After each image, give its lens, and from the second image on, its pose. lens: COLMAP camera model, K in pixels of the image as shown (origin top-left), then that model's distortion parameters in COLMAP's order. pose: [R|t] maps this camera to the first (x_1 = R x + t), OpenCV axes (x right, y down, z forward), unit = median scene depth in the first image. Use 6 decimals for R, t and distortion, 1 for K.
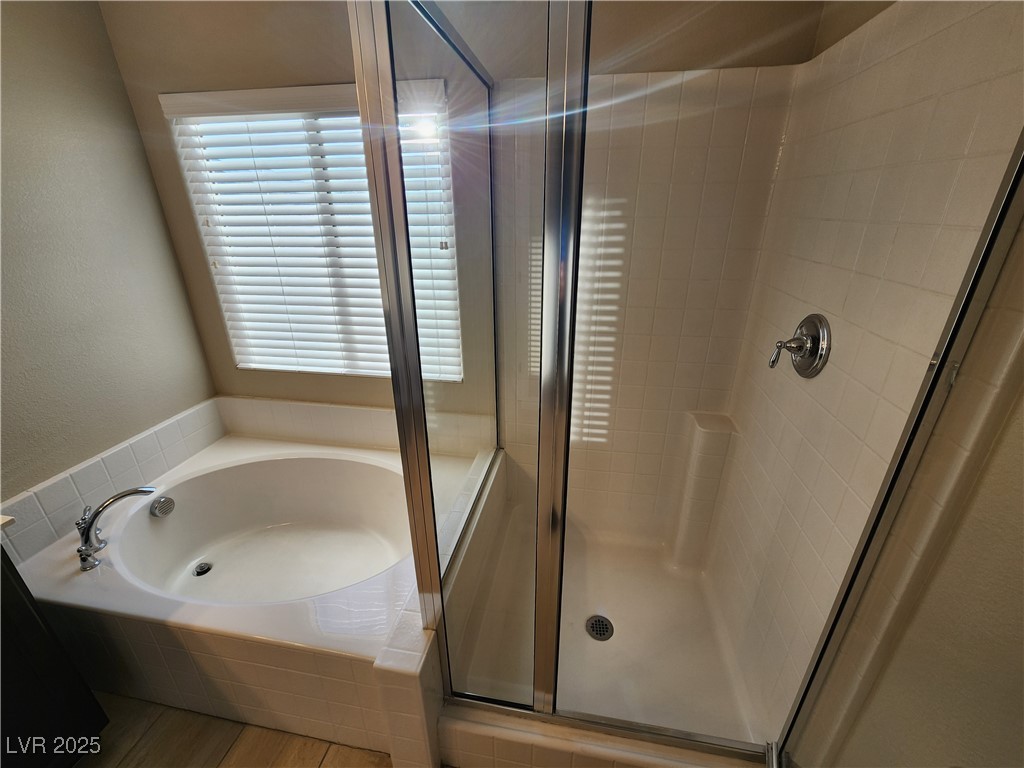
lens RADIAL K [[414.5, 0, 521.6], [0, 414.5, 383.9], [0, 0, 1]] dist [-0.003015, -0.000282]
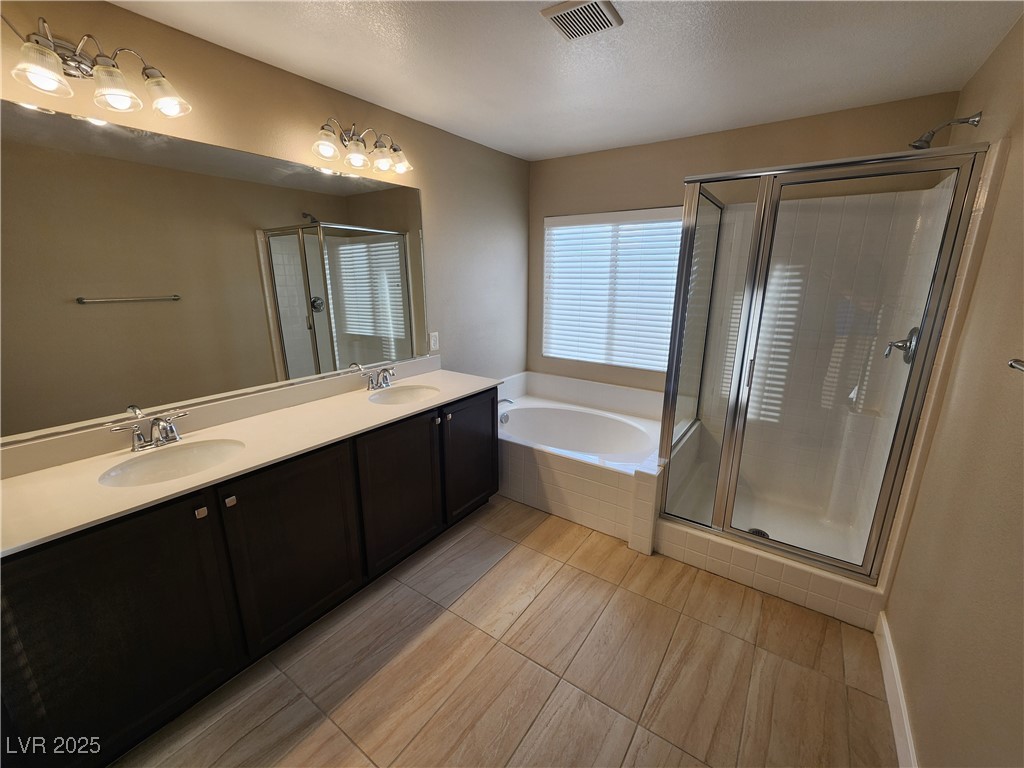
lens RADIAL K [[419.1, 0, 516.7], [0, 419.1, 380.3], [0, 0, 1]] dist [-0.001192, -0.000533]
pose [[0.904232, 0.111771, -0.412154, -0.042034], [-0.171659, 0.978866, -0.111150, 0.352092], [0.391020, 0.171255, 0.904309, -0.805312]]
